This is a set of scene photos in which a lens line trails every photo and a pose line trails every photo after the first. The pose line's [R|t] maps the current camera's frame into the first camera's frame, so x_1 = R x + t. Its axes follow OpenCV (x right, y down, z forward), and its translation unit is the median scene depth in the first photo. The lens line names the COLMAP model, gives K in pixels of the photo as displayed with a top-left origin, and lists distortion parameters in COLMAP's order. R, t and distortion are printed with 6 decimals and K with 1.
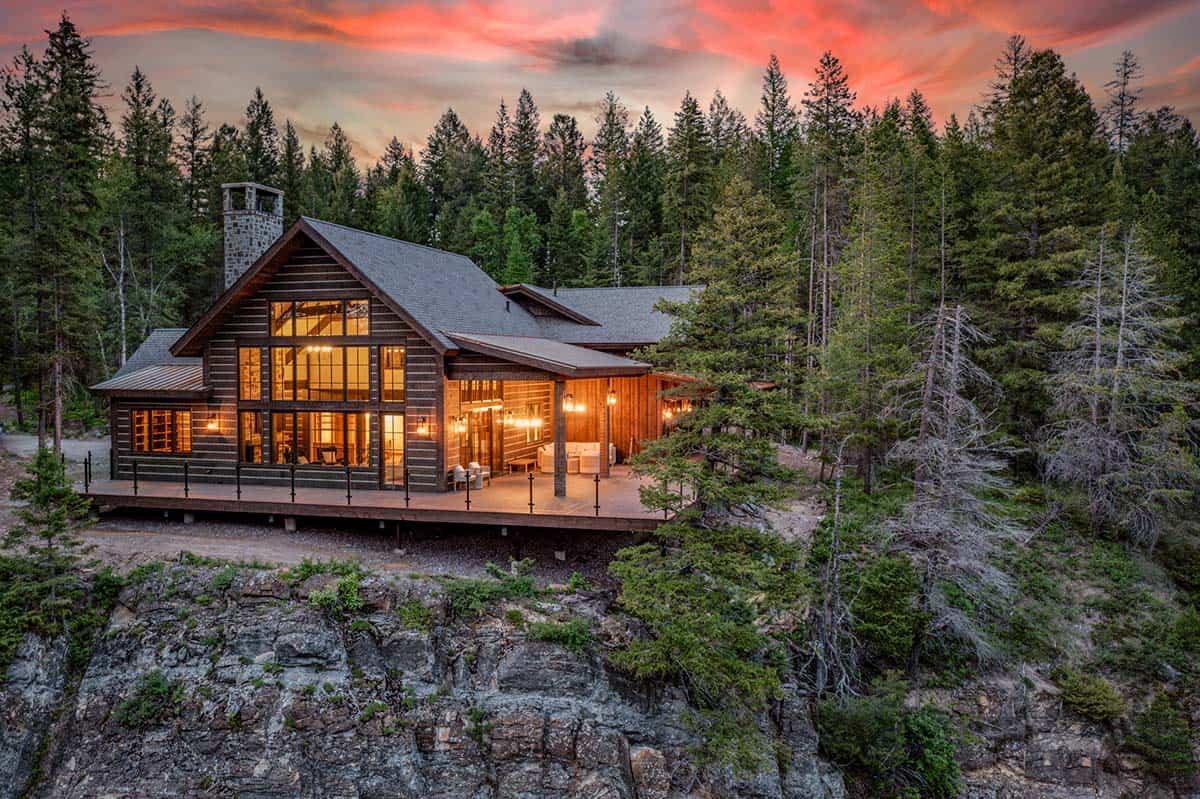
lens RADIAL K [[958.3, 0, 600.0], [0, 958.3, 399.5], [0, 0, 1]] dist [0.007319, 0.007089]
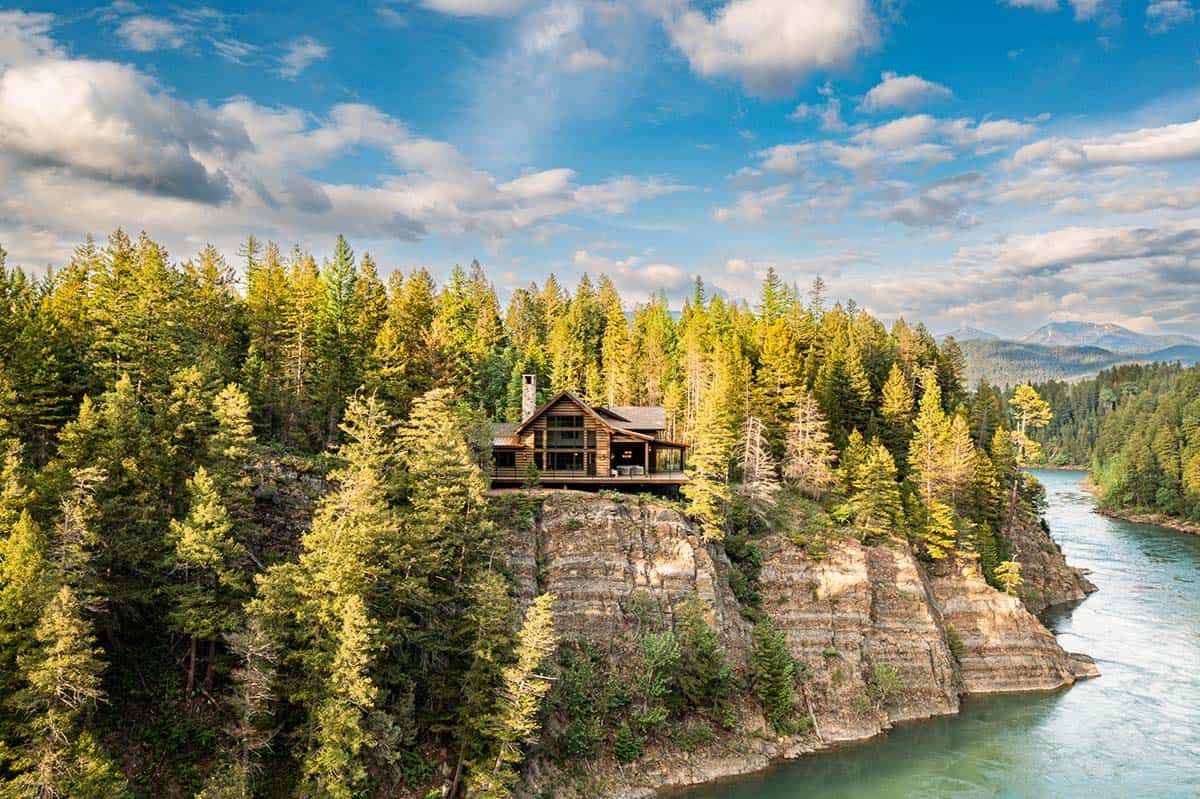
lens RADIAL K [[958.3, 0, 600.0], [0, 958.3, 399.5], [0, 0, 1]] dist [0.007319, 0.007089]
pose [[0.969650, 0.012039, 0.244202, -0.860888], [0.005036, 0.997592, -0.069177, 0.052310], [-0.244446, 0.068307, 0.967254, -1.839797]]
